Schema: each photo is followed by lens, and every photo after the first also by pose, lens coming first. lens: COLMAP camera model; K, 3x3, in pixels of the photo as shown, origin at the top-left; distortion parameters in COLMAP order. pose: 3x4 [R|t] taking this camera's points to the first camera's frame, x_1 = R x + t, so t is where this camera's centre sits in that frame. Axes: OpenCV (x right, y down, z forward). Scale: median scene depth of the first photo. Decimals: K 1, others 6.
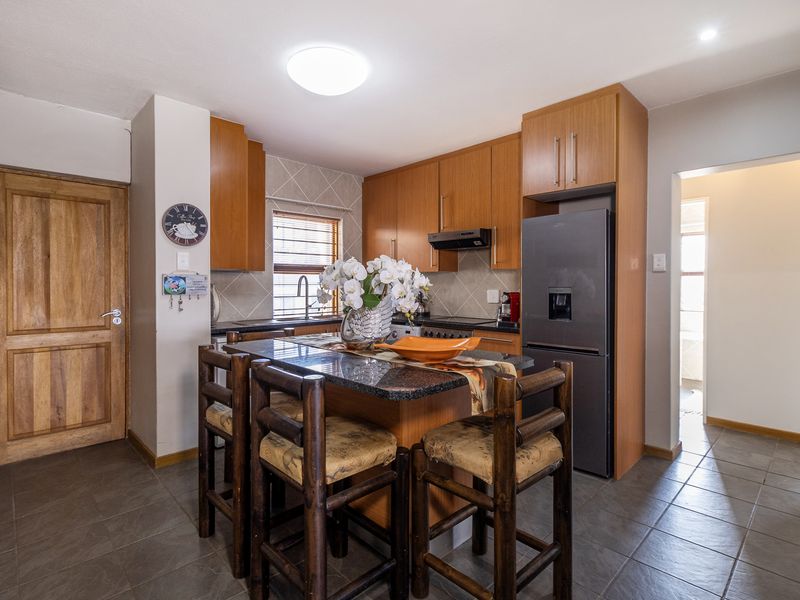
lens RADIAL K [[420.9, 0, 395.3], [0, 420.9, 280.1], [0, 0, 1]] dist [-0.000809, 0.000448]
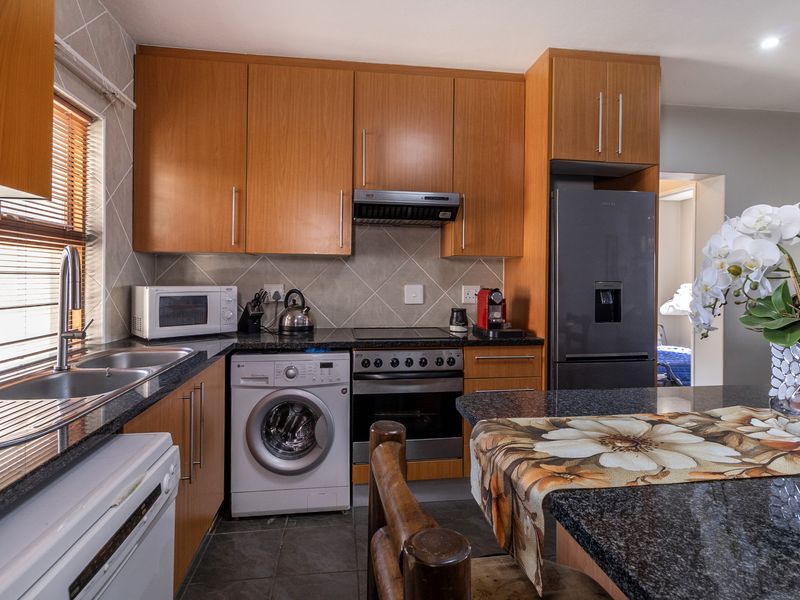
lens RADIAL K [[420.9, 0, 395.3], [0, 420.9, 280.1], [0, 0, 1]] dist [-0.000809, 0.000448]
pose [[0.596282, 0.003066, 0.802769, -0.384515], [-0.012197, 0.999912, 0.005242, 0.011704], [-0.802683, -0.012917, 0.596267, 0.664753]]
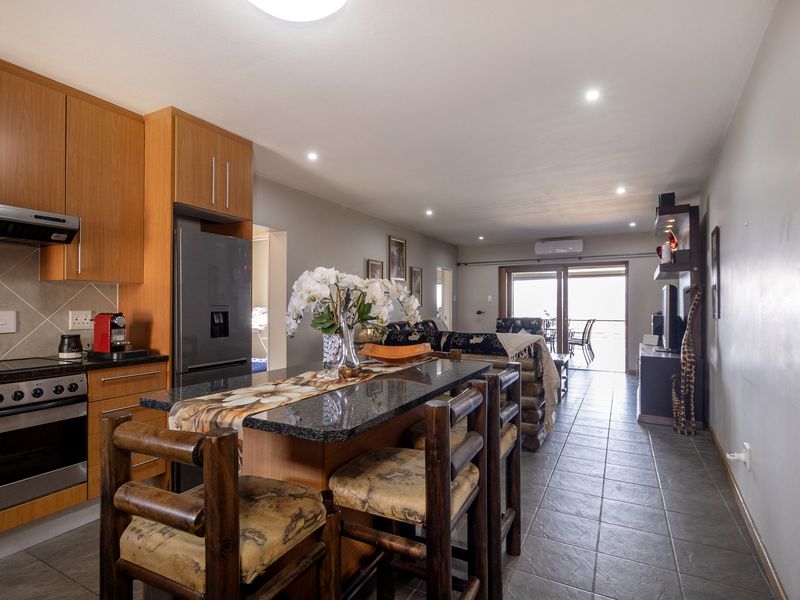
lens RADIAL K [[412.2, 0, 400.0], [0, 412.2, 300.0], [0, 0, 1]] dist [0.000094, 0.000184]
pose [[-0.315050, 0.013403, 0.948980, -0.556595], [-0.006727, 0.999844, -0.016355, 0.013264], [-0.949051, -0.011537, -0.314910, 0.705788]]
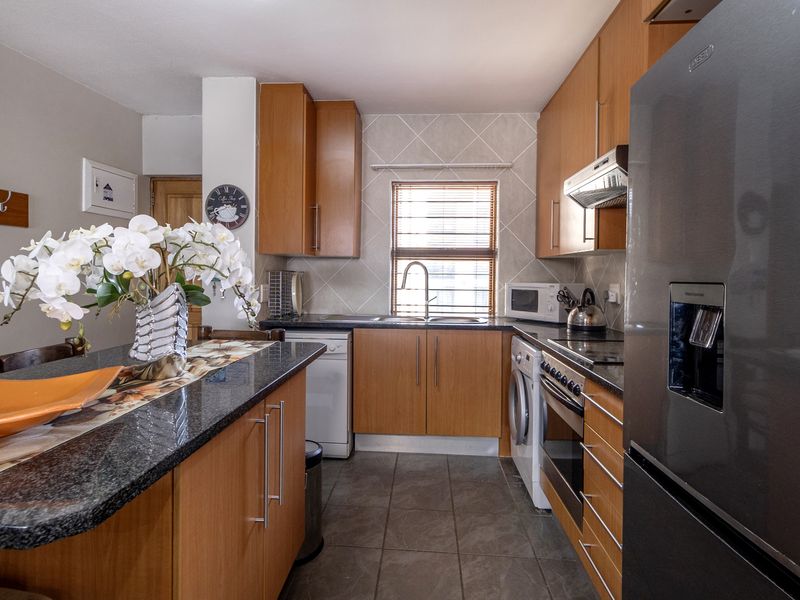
lens RADIAL K [[420.9, 0, 395.3], [0, 420.9, 280.1], [0, 0, 1]] dist [-0.000809, 0.000448]
pose [[0.662415, 0.016985, -0.748944, 0.368415], [-0.005329, 0.999824, 0.017961, 0.009916], [0.749118, -0.007907, 0.662390, 0.530274]]
